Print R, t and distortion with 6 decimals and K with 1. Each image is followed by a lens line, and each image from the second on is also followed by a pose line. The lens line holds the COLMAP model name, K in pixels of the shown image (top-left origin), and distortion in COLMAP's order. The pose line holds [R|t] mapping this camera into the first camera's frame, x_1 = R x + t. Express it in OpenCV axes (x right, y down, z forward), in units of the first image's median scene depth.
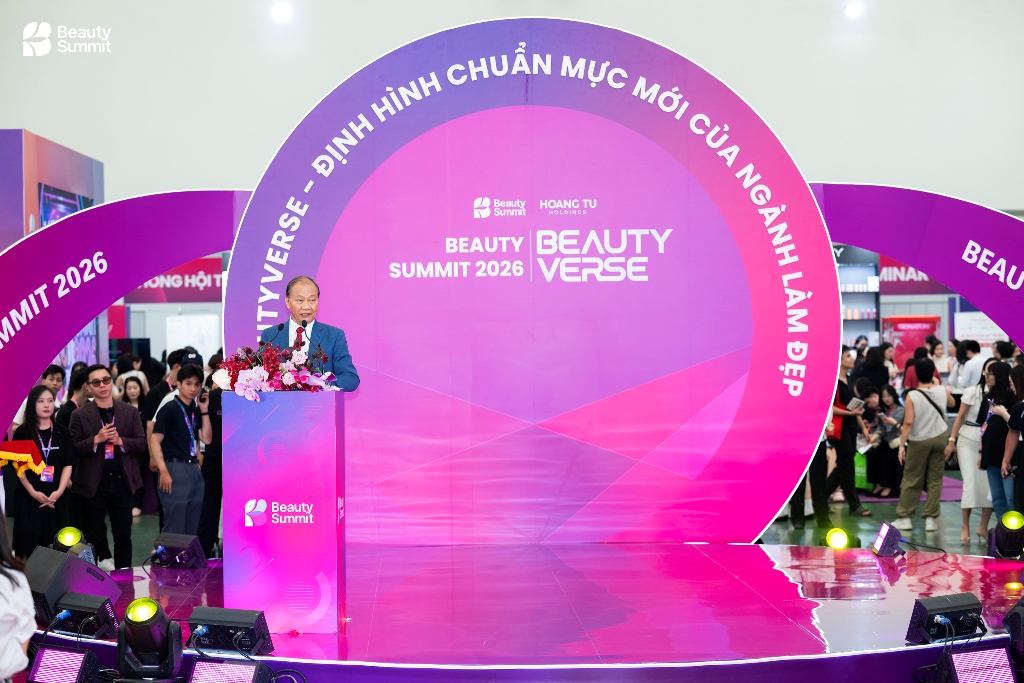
lens RADIAL K [[3750.8, 0, 509.2], [0, 3750.8, 275.2], [0, 0, 1]] dist [0.239171, -0.178971]
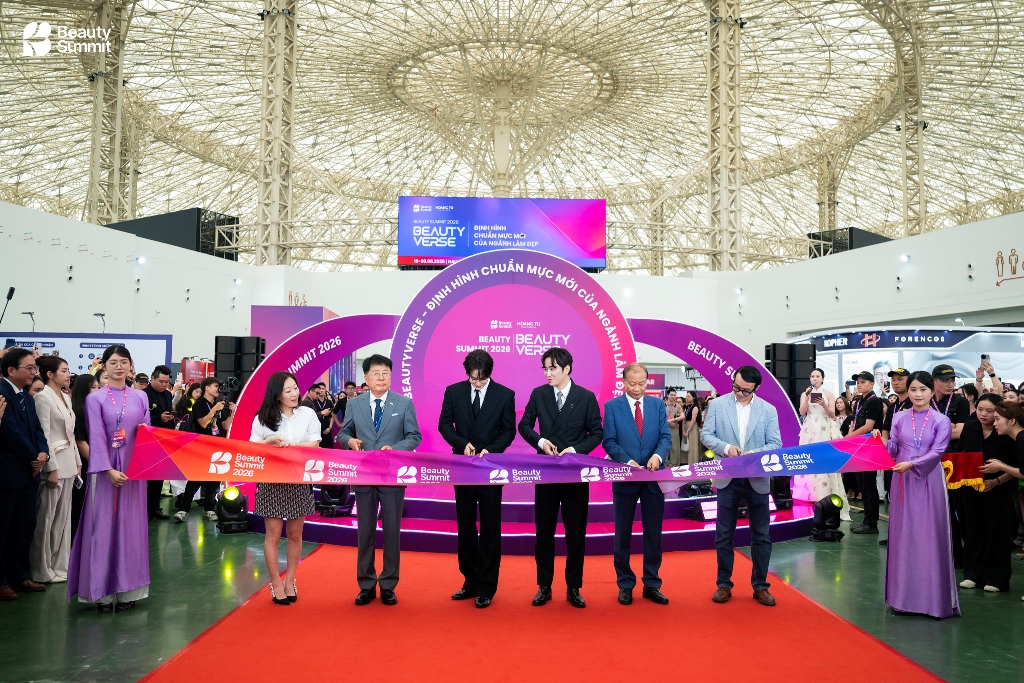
lens RADIAL K [[971.5, 0, 508.6], [0, 971.5, 344.8], [0, 0, 1]] dist [0.098486, -0.009453]
pose [[0.999726, 0.023290, -0.002548, 0.004380], [-0.023424, 0.995727, -0.089329, 0.052932], [0.000456, 0.089364, 0.995999, 0.360088]]
